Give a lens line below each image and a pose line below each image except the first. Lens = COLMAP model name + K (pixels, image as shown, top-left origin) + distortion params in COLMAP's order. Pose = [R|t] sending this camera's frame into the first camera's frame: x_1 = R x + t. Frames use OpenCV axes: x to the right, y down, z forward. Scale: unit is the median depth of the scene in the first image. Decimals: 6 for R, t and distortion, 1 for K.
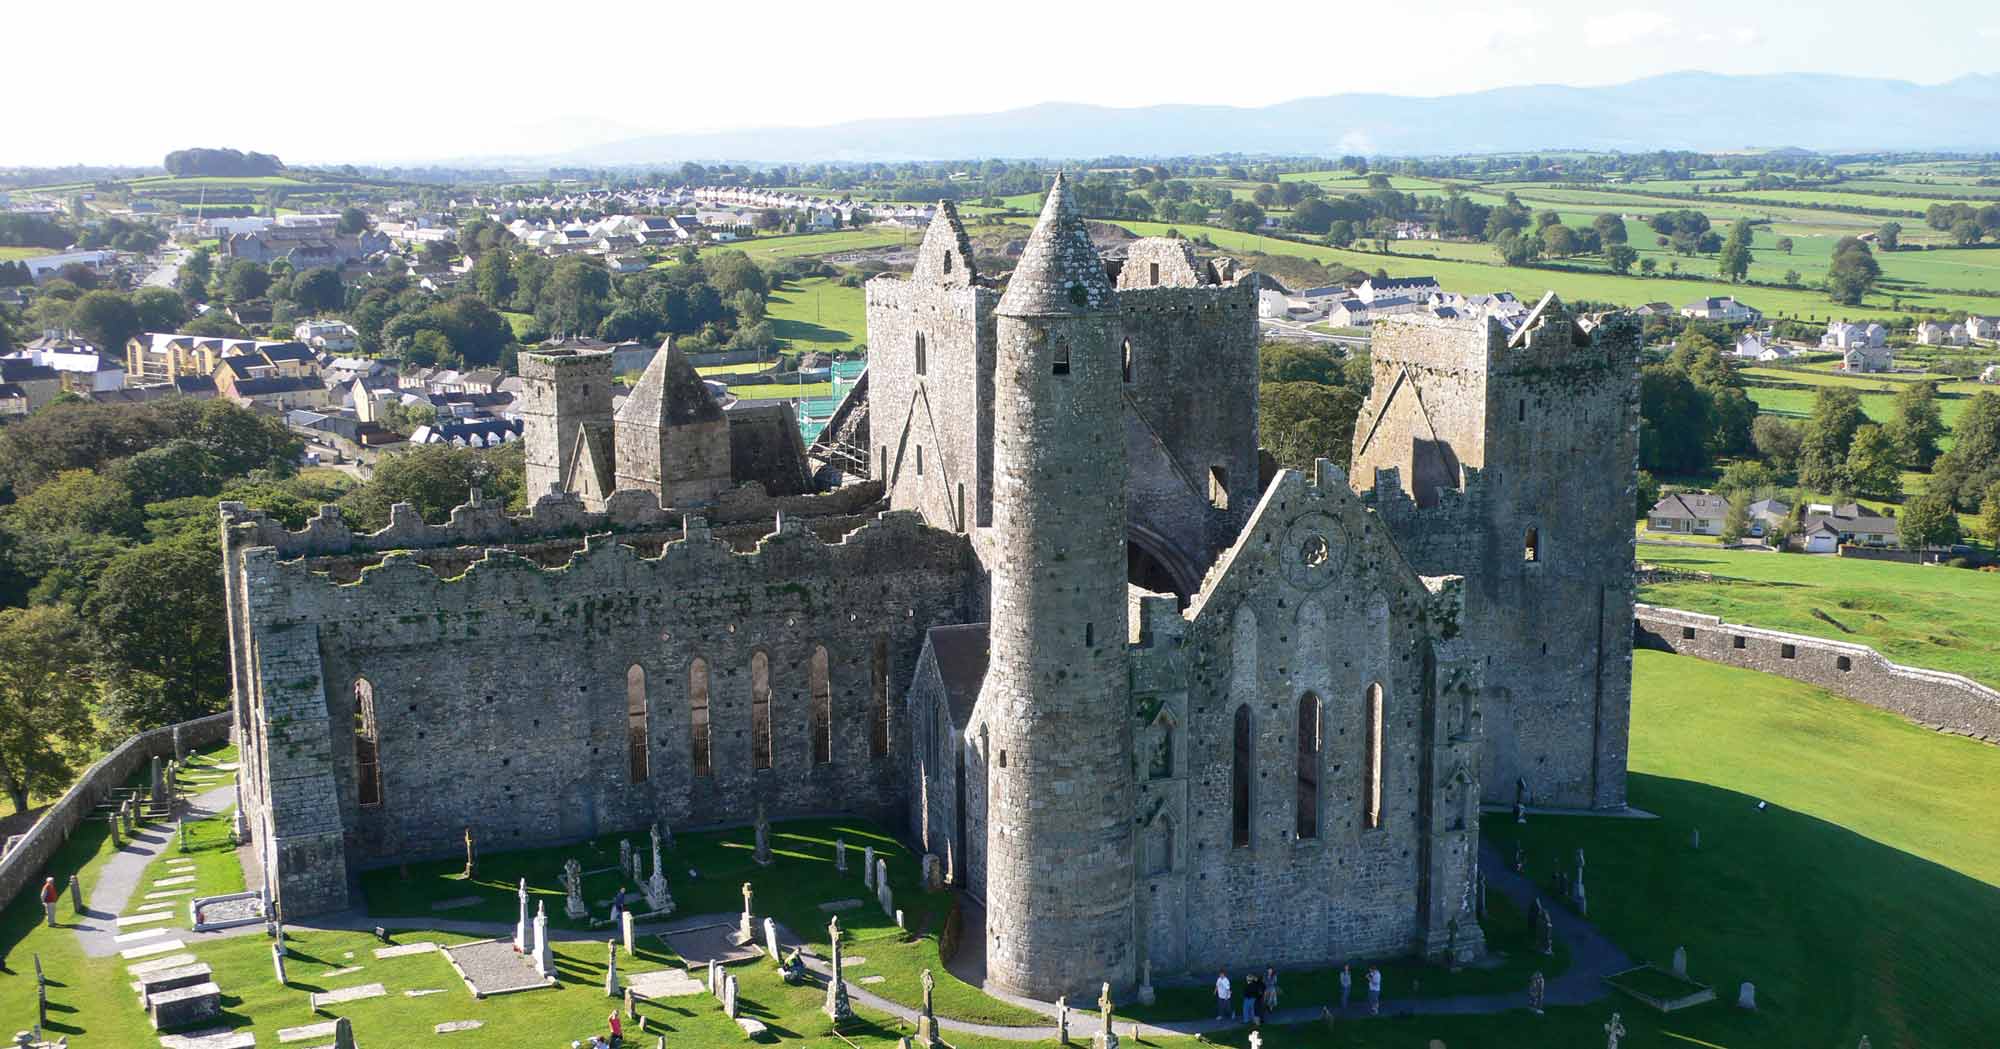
lens RADIAL K [[2094.6, 0, 1012.3], [0, 2094.6, 476.8], [0, 0, 1]] dist [-0.032973, 0.000000]
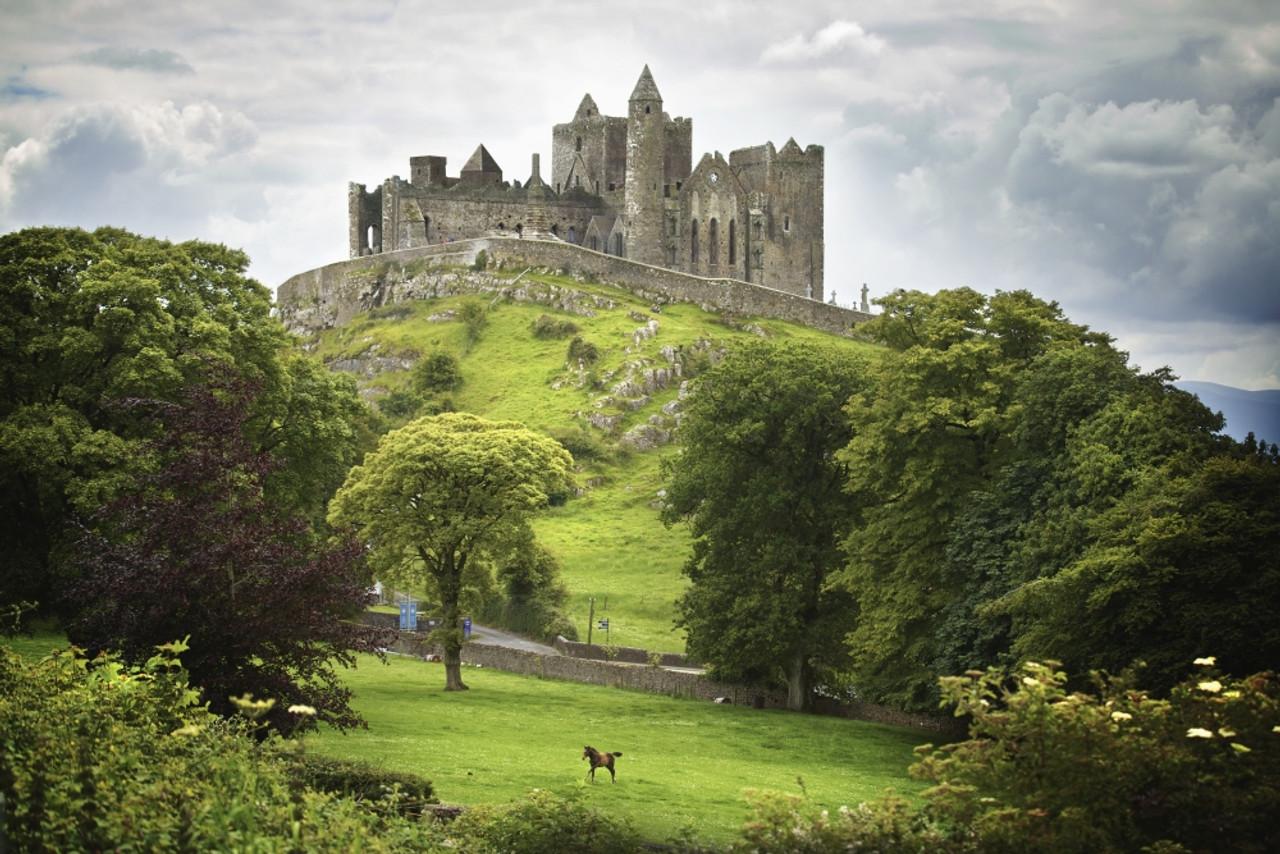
lens RADIAL K [[2672.6, 0, 638.8], [0, 2672.6, 426.8], [0, 0, 1]] dist [-0.103885, 0.000000]
pose [[0.990192, 0.012819, 0.139125, -0.568231], [0.006564, 0.990413, -0.137980, 1.015770], [-0.139560, 0.137540, 0.980615, -3.143068]]
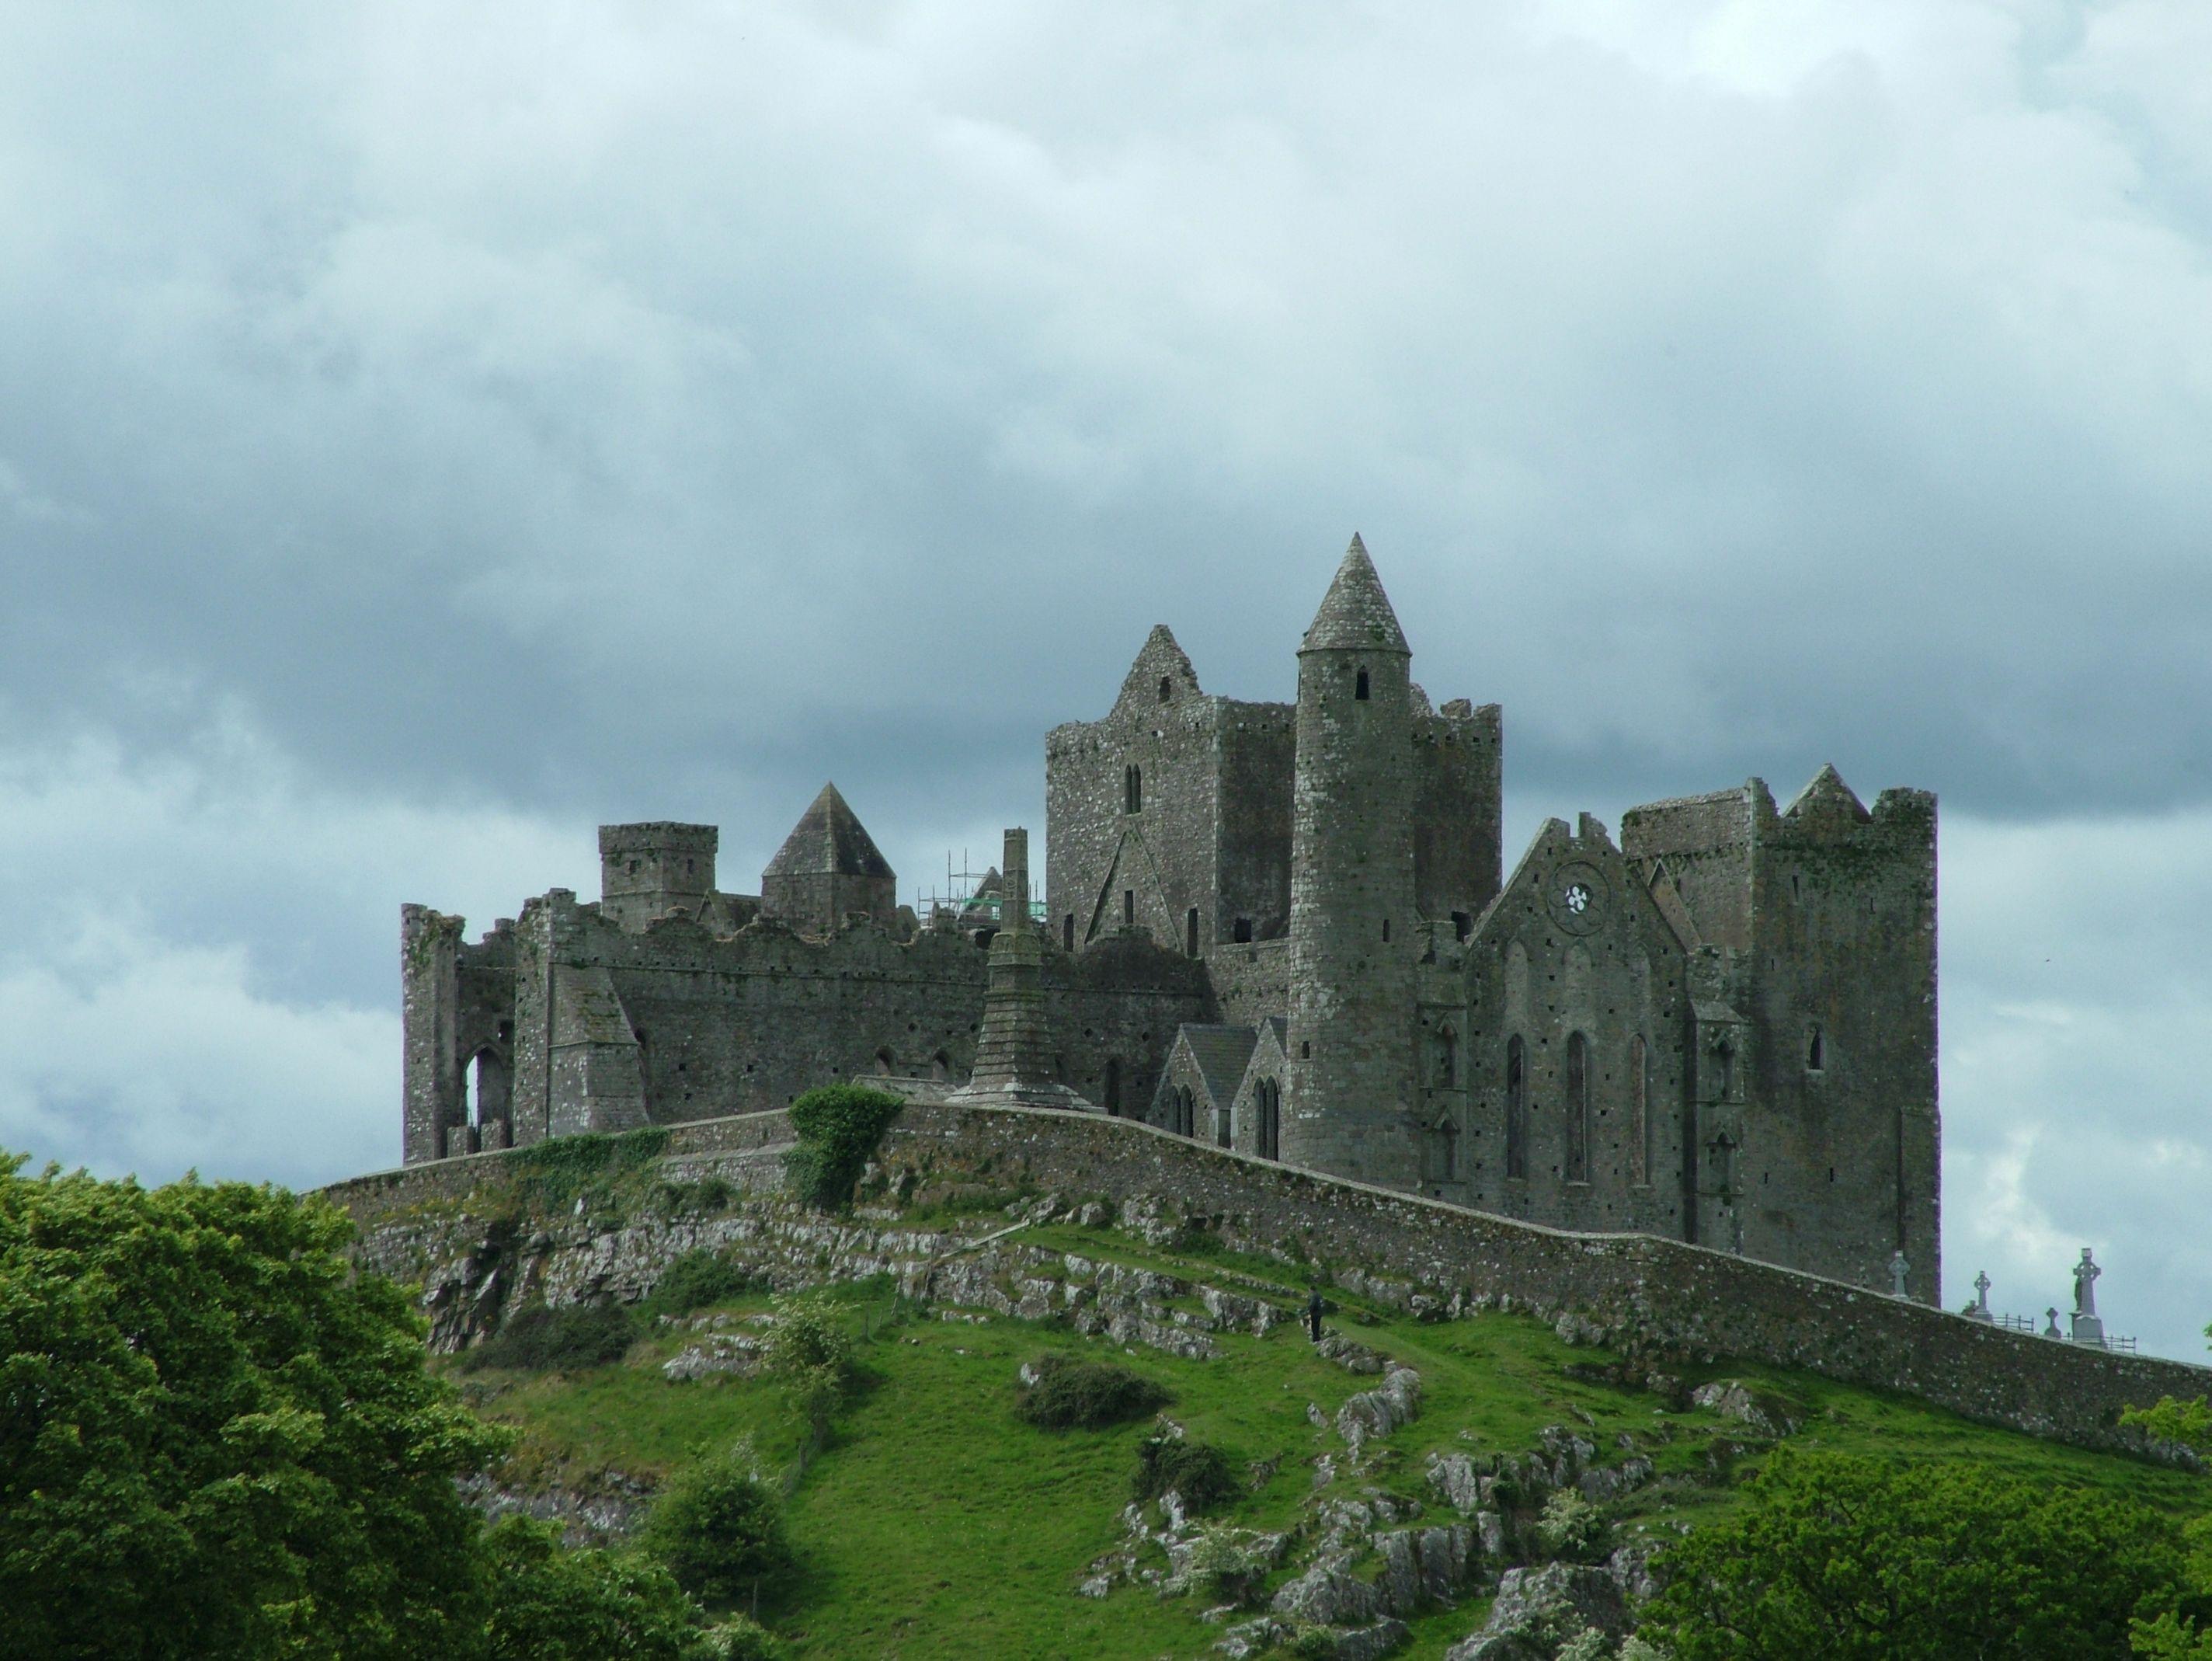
lens RADIAL K [[9335.4, 0, 1119.4], [0, 9335.4, 823.1], [0, 0, 1]] dist [1.297694, 0.000000]
pose [[0.991937, 0.024079, 0.124422, -0.656495], [0.005535, 0.972615, -0.232356, 1.063762], [-0.126610, 0.231171, 0.964640, -3.444985]]
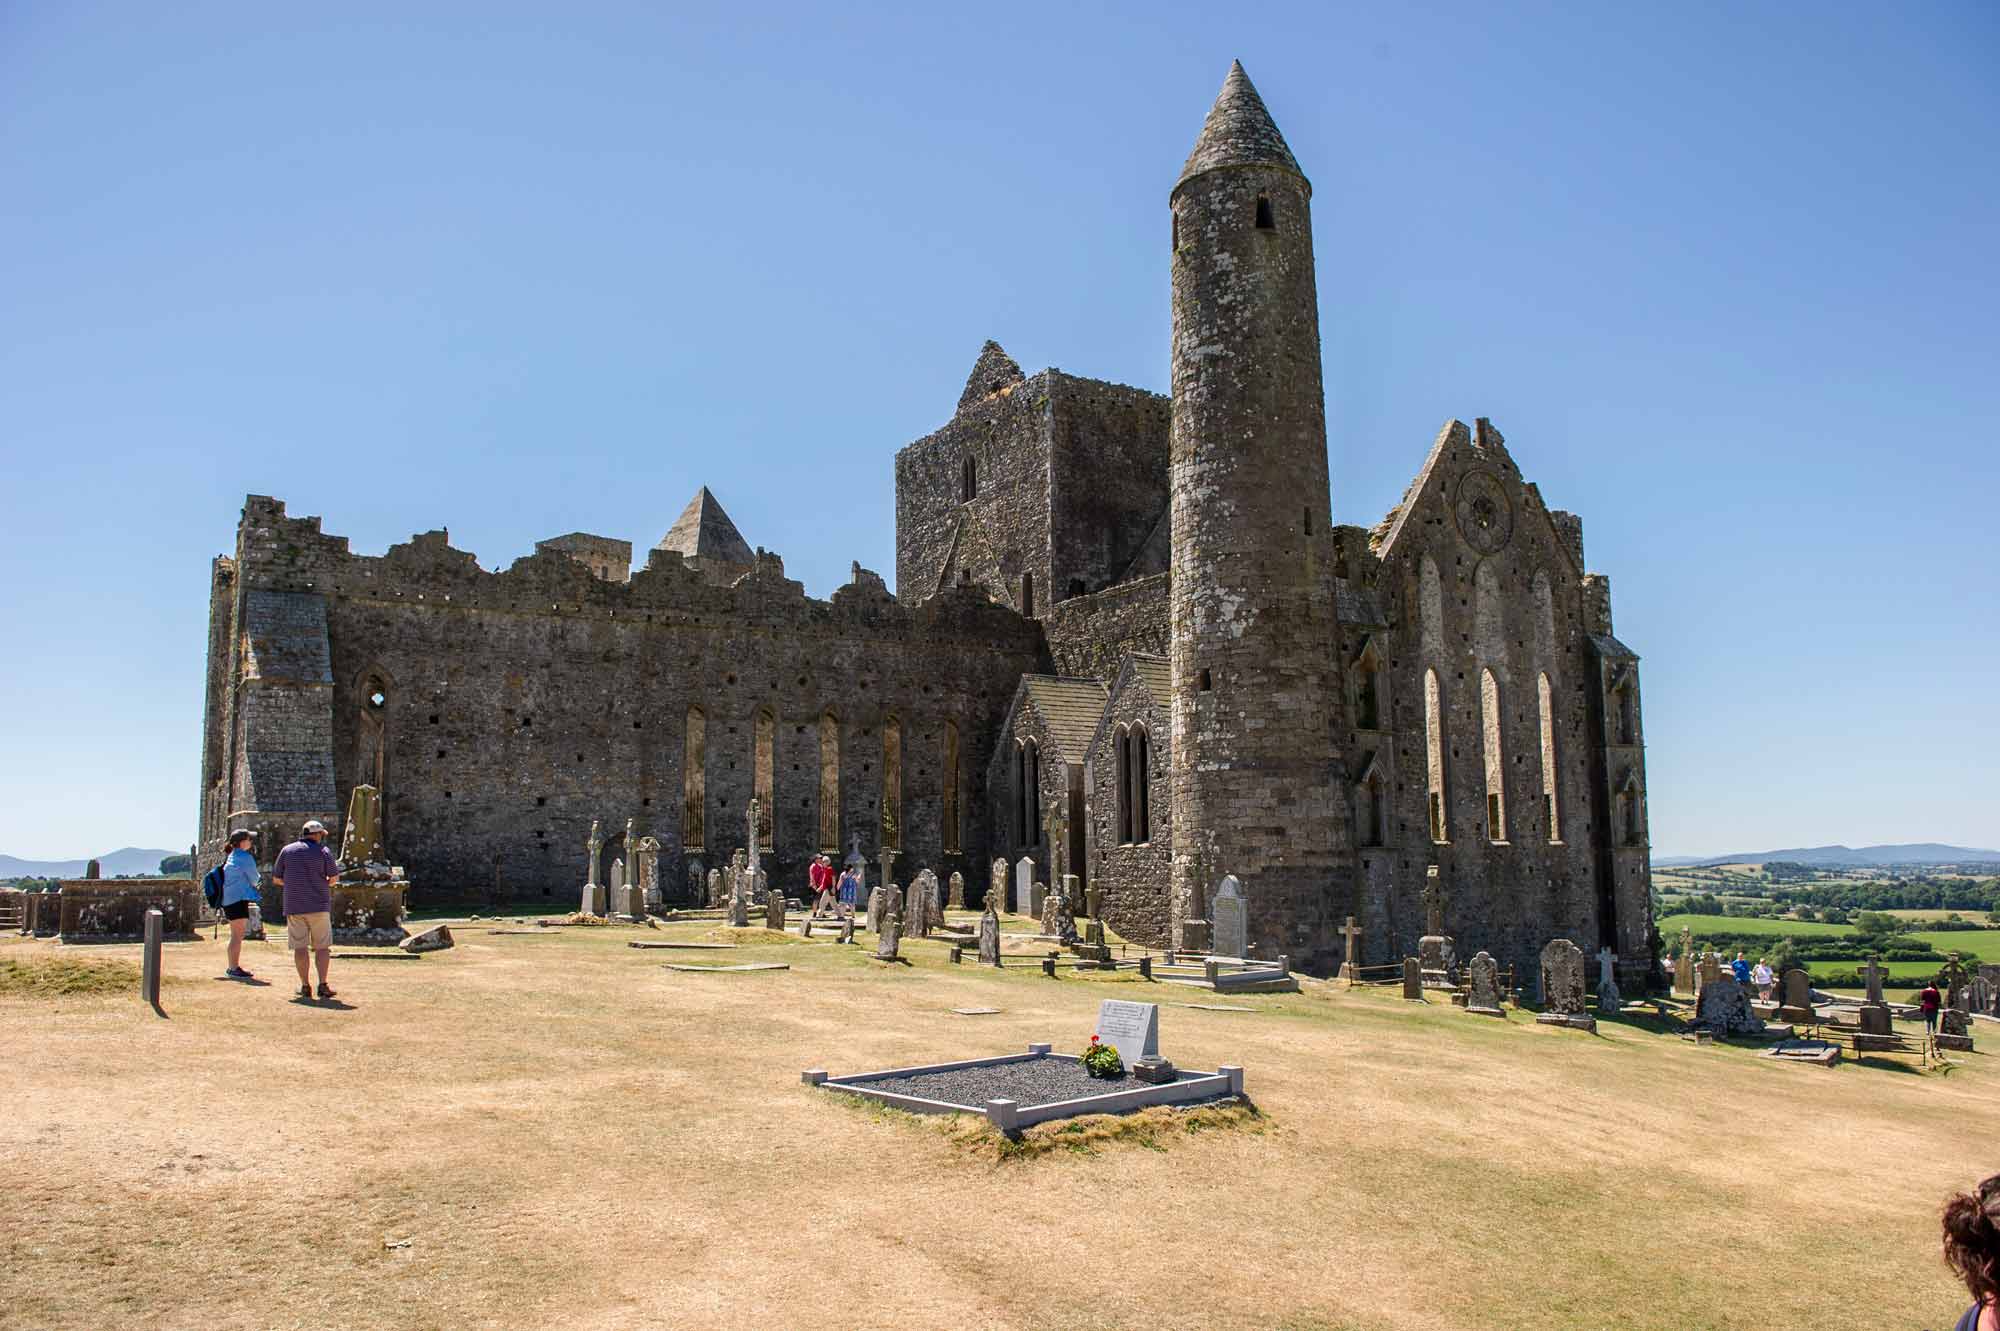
lens RADIAL K [[1425.1, 0, 1006.7], [0, 1425.1, 668.9], [0, 0, 1]] dist [-0.033448, 0.001882]
pose [[0.987907, 0.018280, 0.153964, -0.153972], [0.025134, 0.961009, -0.275371, 0.259623], [-0.152995, 0.275911, 0.948929, 0.438136]]
